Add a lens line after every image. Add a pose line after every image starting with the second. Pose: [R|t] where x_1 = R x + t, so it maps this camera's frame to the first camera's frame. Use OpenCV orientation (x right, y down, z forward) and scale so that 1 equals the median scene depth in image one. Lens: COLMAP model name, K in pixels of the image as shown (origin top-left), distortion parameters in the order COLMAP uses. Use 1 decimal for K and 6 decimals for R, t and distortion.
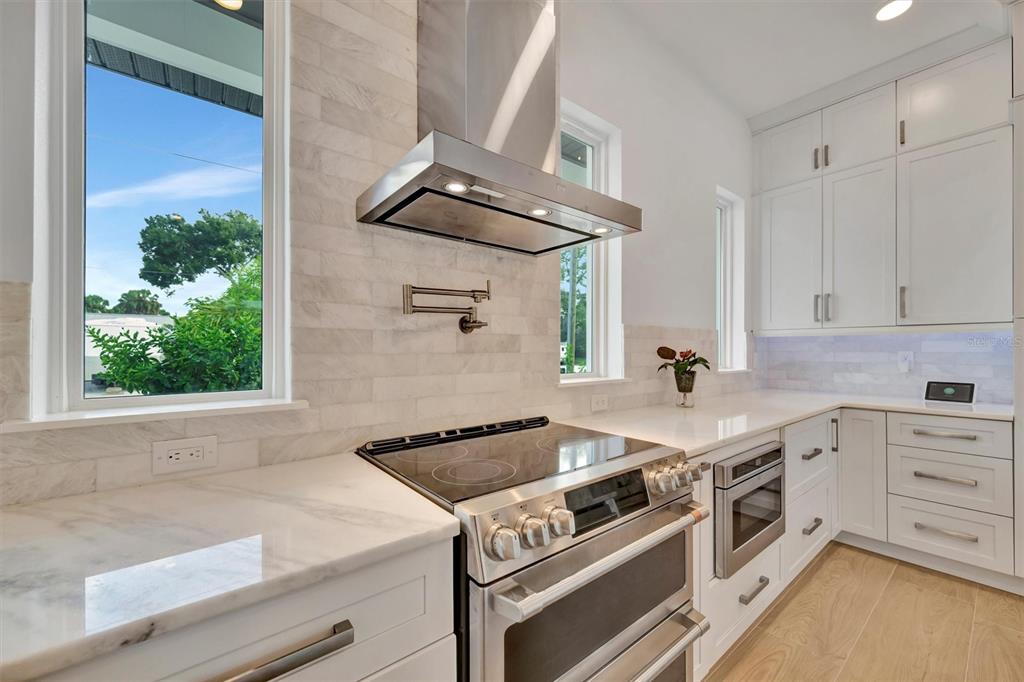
lens RADIAL K [[411.8, 0, 511.5], [0, 411.8, 347.1], [0, 0, 1]] dist [0.005708, 0.000138]
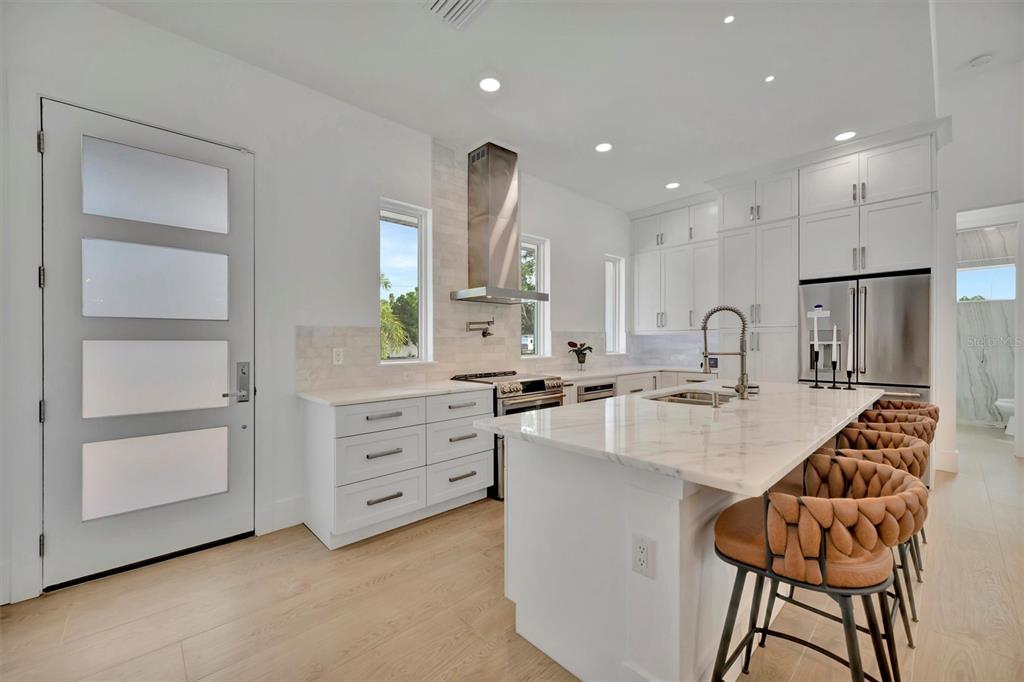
lens RADIAL K [[411.8, 0, 518.9], [0, 411.8, 341.4], [0, 0, 1]] dist [0.005708, 0.000138]
pose [[0.995757, -0.004810, 0.091891, -0.083703], [0.004295, 0.999974, 0.005800, -0.014030], [-0.091917, -0.005380, 0.995752, -1.006975]]
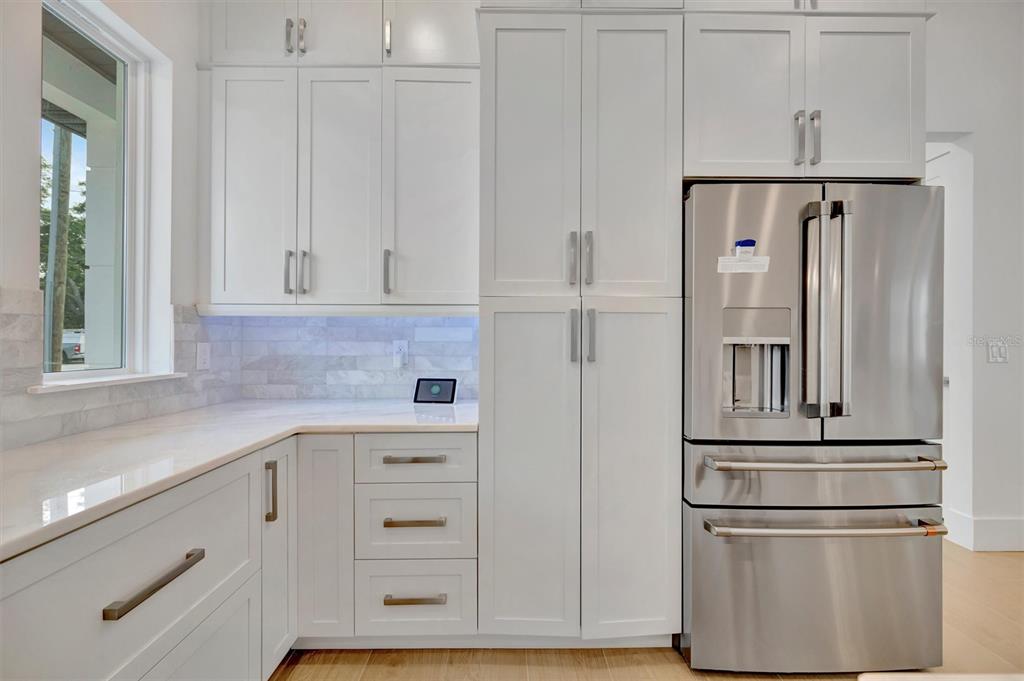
lens RADIAL K [[411.8, 0, 521.3], [0, 411.8, 340.0], [0, 0, 1]] dist [0.005708, 0.000138]
pose [[0.611046, 0.000795, 0.791594, 0.561784], [-0.006958, 0.999966, 0.004367, 0.005283], [-0.791564, -0.008176, 0.611031, 0.406637]]
